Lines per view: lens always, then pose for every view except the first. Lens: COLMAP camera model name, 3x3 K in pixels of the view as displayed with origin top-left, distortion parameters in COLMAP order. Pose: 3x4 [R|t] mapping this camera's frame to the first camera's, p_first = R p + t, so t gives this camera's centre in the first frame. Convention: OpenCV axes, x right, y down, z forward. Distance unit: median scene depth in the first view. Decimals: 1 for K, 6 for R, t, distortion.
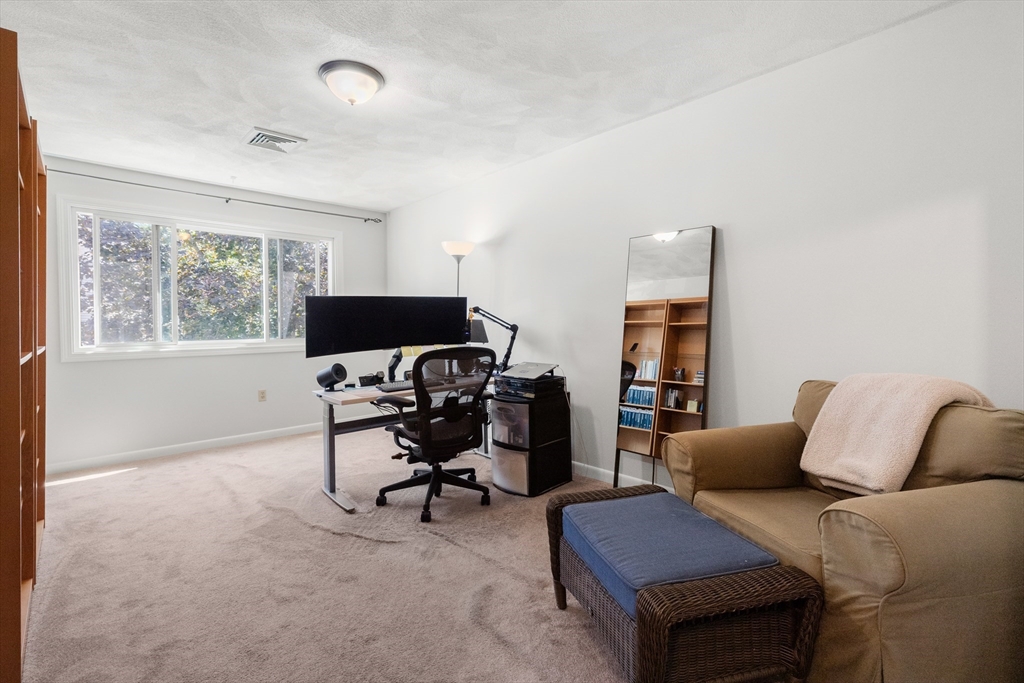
lens RADIAL K [[477.8, 0, 512.2], [0, 477.8, 319.4], [0, 0, 1]] dist [-0.001524, -0.000061]
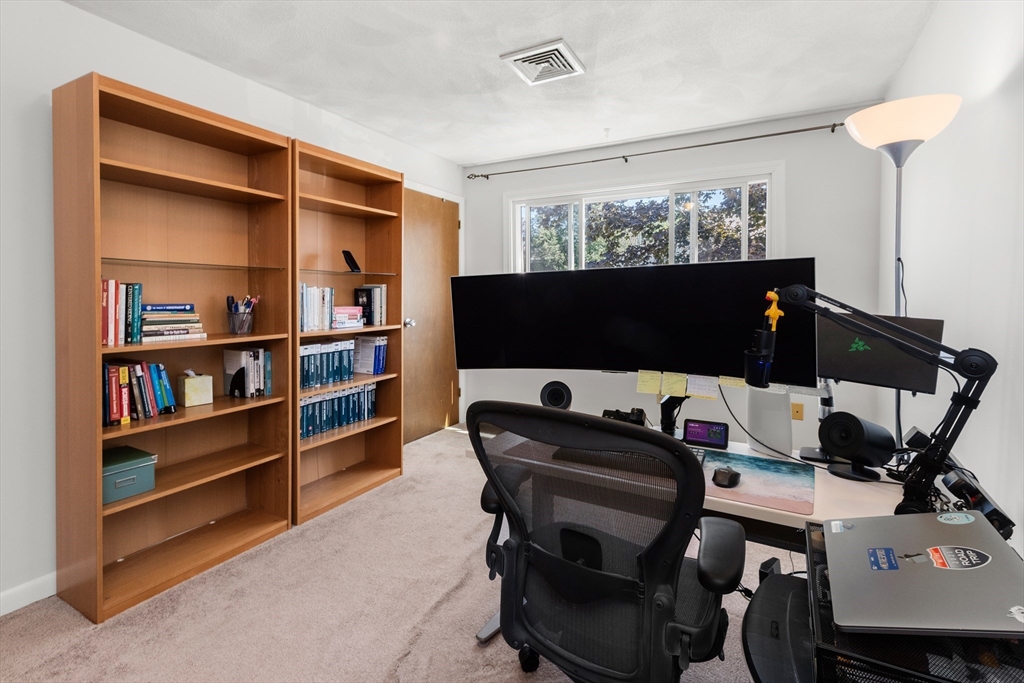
lens RADIAL K [[465.9, 0, 512.8], [0, 465.9, 295.1], [0, 0, 1]] dist [0.000887, 0.000214]
pose [[0.308064, 0.010911, -0.951303, 0.179039], [0.003468, 0.999915, 0.012592, -0.024490], [0.951359, -0.007178, 0.307999, 0.742278]]
